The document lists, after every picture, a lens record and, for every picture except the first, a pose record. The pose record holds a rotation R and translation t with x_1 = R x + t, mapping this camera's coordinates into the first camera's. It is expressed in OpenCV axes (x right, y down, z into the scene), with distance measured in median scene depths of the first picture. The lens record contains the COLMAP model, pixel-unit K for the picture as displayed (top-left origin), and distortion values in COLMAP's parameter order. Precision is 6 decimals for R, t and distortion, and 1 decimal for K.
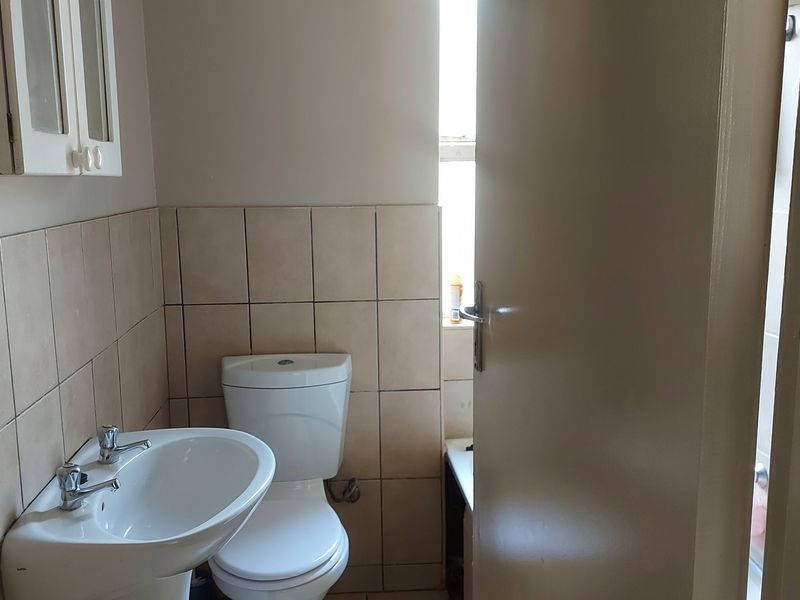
lens RADIAL K [[762.9, 0, 399.1], [0, 762.9, 306.2], [0, 0, 1]] dist [0.126976, -0.168844]
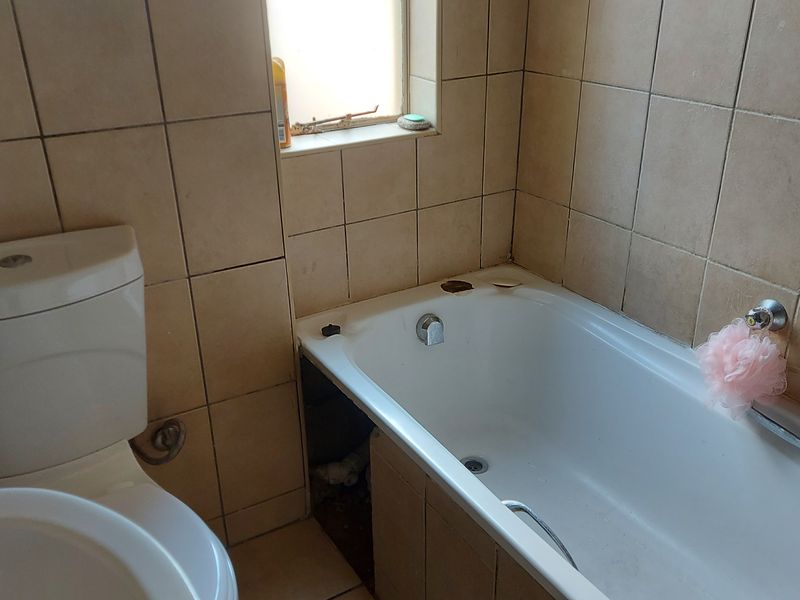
lens RADIAL K [[762.9, 0, 399.1], [0, 762.9, 306.2], [0, 0, 1]] dist [0.126976, -0.168844]
pose [[0.896751, -0.196331, 0.396600, -0.125377], [0.083108, 0.954969, 0.284828, -0.026459], [-0.434661, -0.222459, 0.872687, 0.399581]]
